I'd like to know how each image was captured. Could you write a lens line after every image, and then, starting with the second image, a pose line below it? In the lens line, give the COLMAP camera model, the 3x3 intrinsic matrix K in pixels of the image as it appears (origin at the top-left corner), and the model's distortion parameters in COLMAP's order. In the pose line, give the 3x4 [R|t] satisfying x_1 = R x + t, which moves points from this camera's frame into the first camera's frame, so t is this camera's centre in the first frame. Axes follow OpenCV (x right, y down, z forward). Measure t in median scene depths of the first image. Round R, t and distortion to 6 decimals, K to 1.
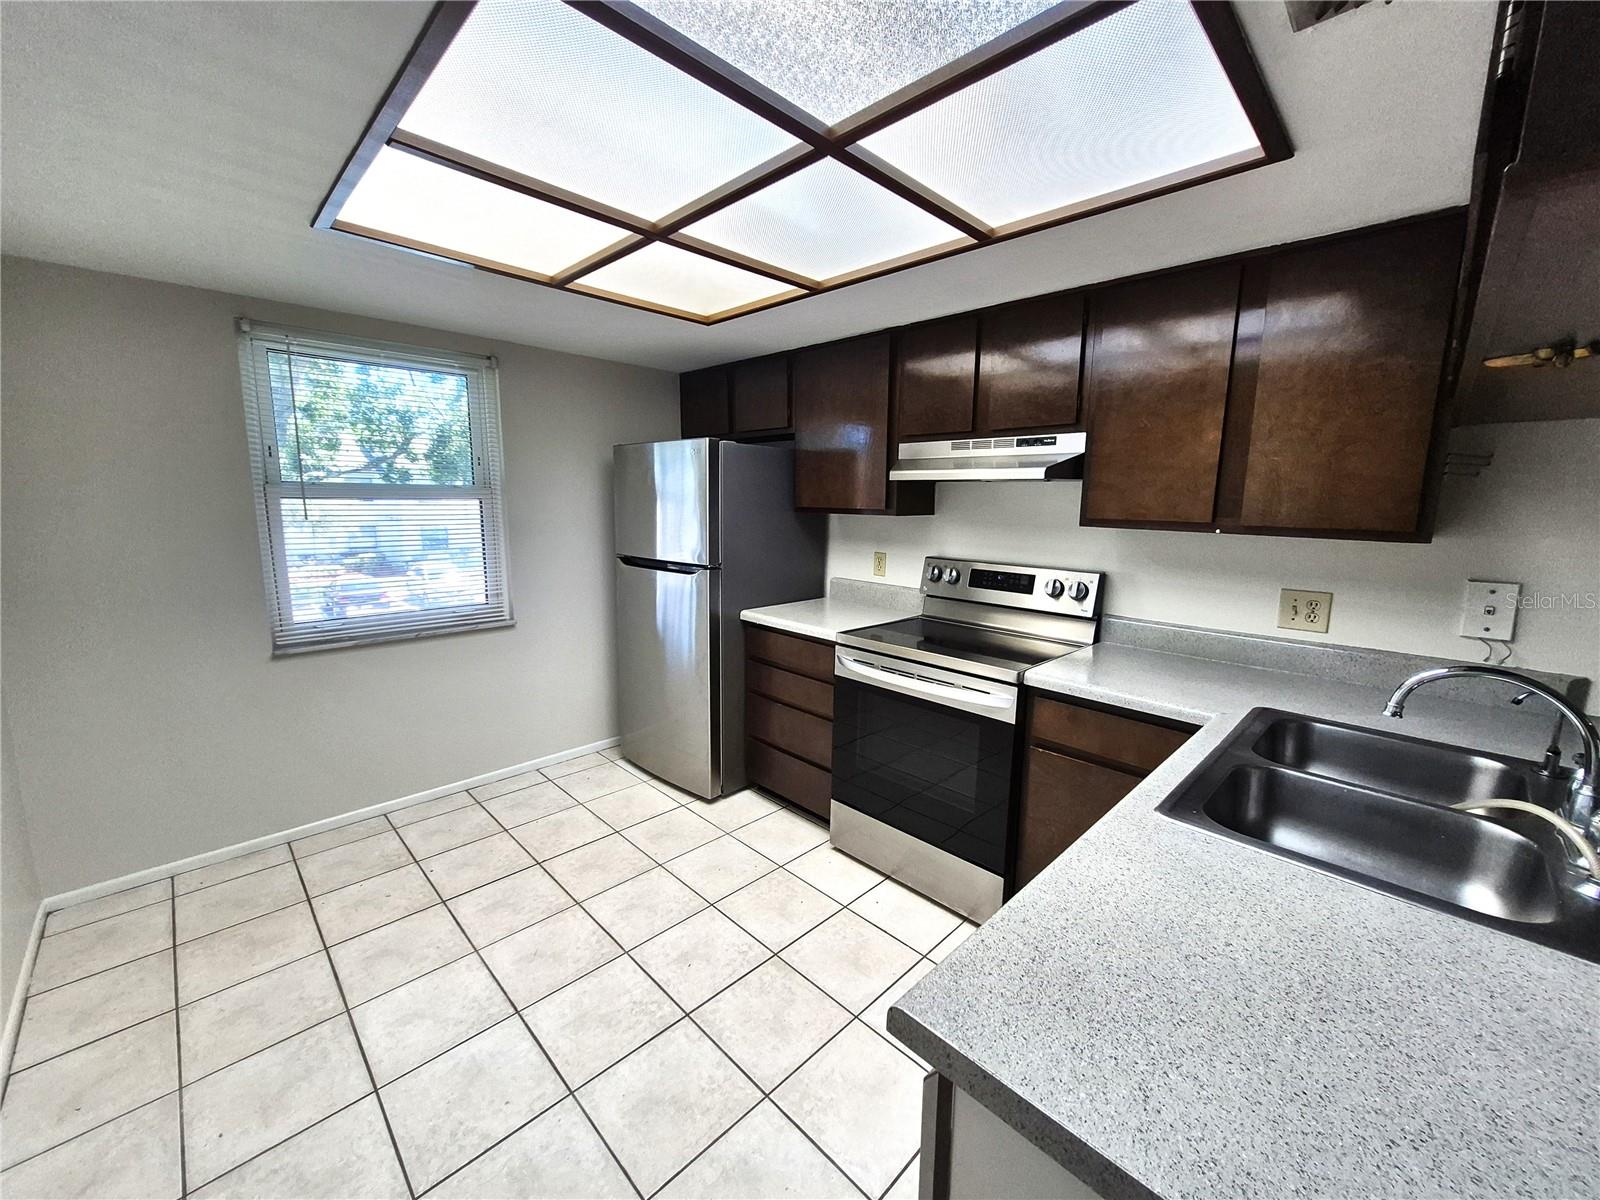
lens RADIAL K [[629.6, 0, 802.1], [0, 629.6, 590.4], [0, 0, 1]] dist [0.004969, -0.000630]
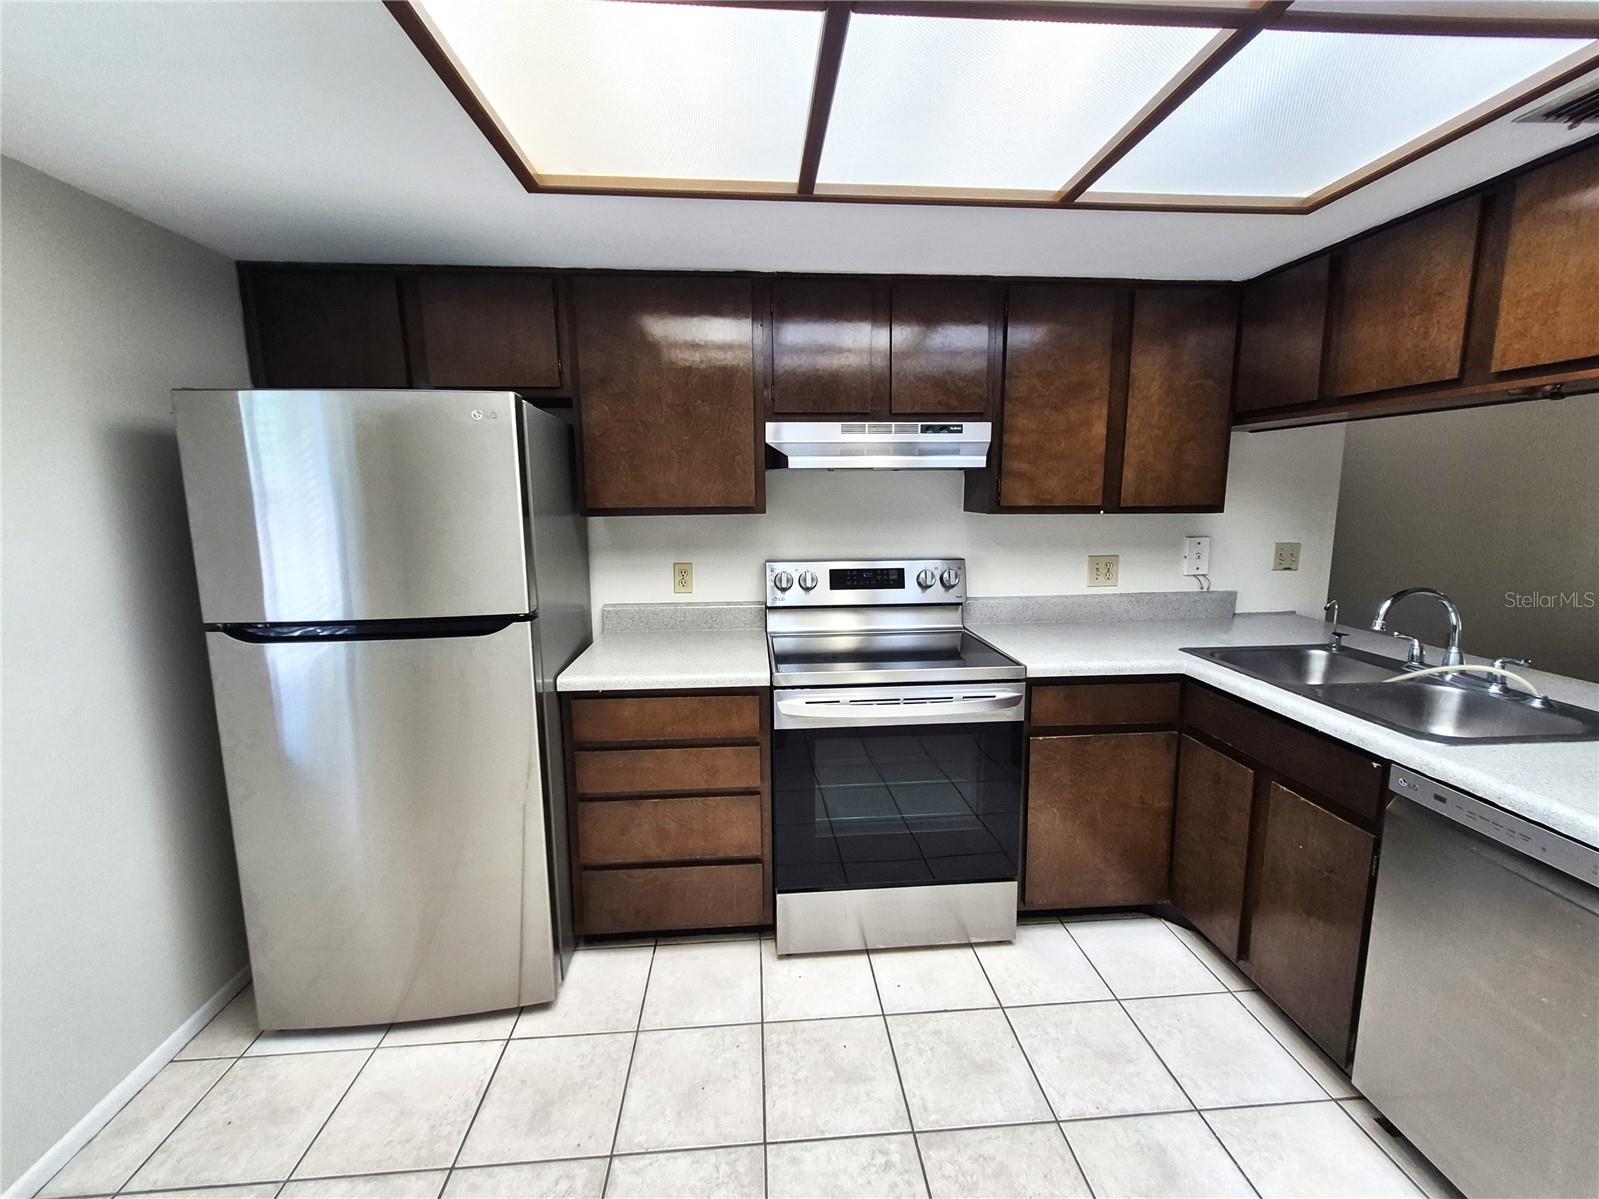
lens RADIAL K [[654.2, 0, 798.7], [0, 654.2, 586.3], [0, 0, 1]] dist [0.006571, -0.000237]
pose [[0.650162, -0.128543, 0.748843, -0.538036], [0.129945, 0.989876, 0.057097, -0.082182], [-0.748601, 0.060186, 0.660283, 0.509709]]
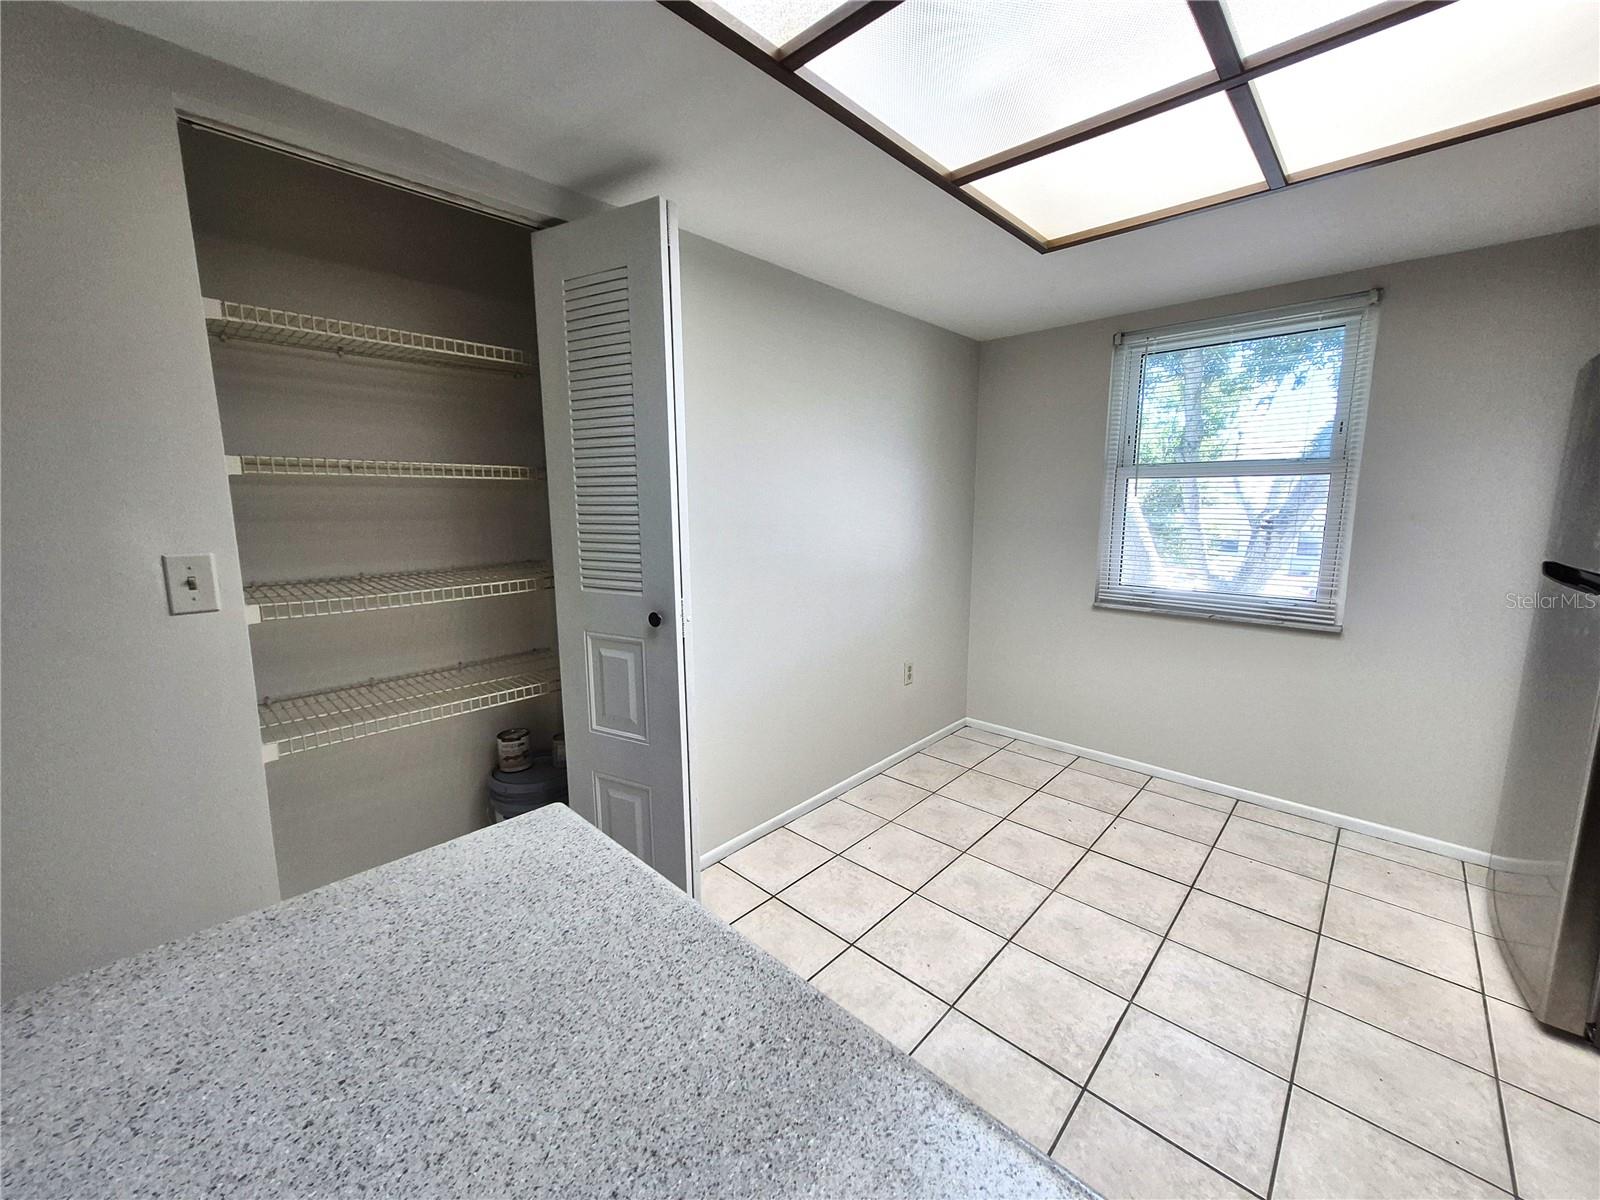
lens RADIAL K [[629.6, 0, 802.1], [0, 629.6, 590.4], [0, 0, 1]] dist [0.004969, -0.000630]
pose [[0.030703, 0.133100, -0.990627, 0.411005], [-0.144933, 0.981213, 0.127343, -0.001014], [0.988965, 0.139665, 0.049416, 0.407105]]
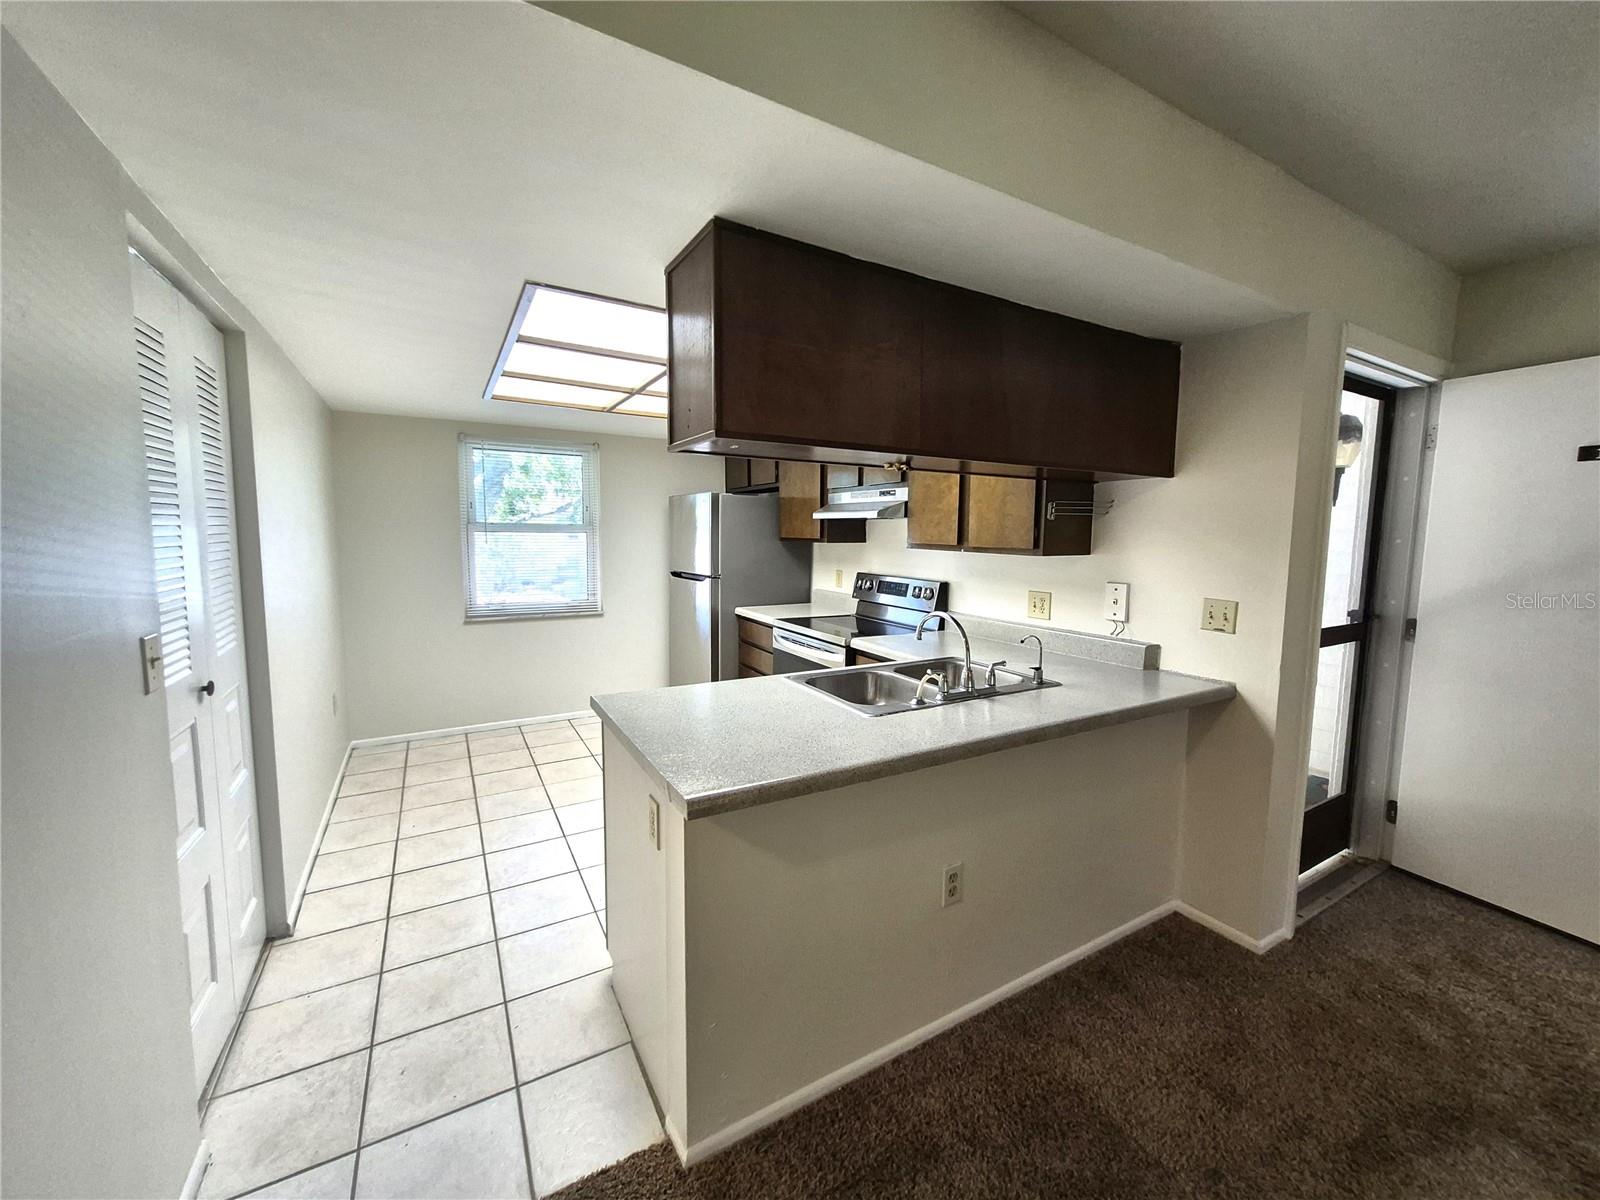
lens RADIAL K [[629.6, 0, 802.1], [0, 629.6, 590.4], [0, 0, 1]] dist [0.004969, -0.000630]
pose [[0.966855, 0.021814, -0.254394, 0.552827], [-0.036601, 0.997895, -0.053538, 0.084655], [0.252691, 0.061075, 0.965618, -0.490700]]
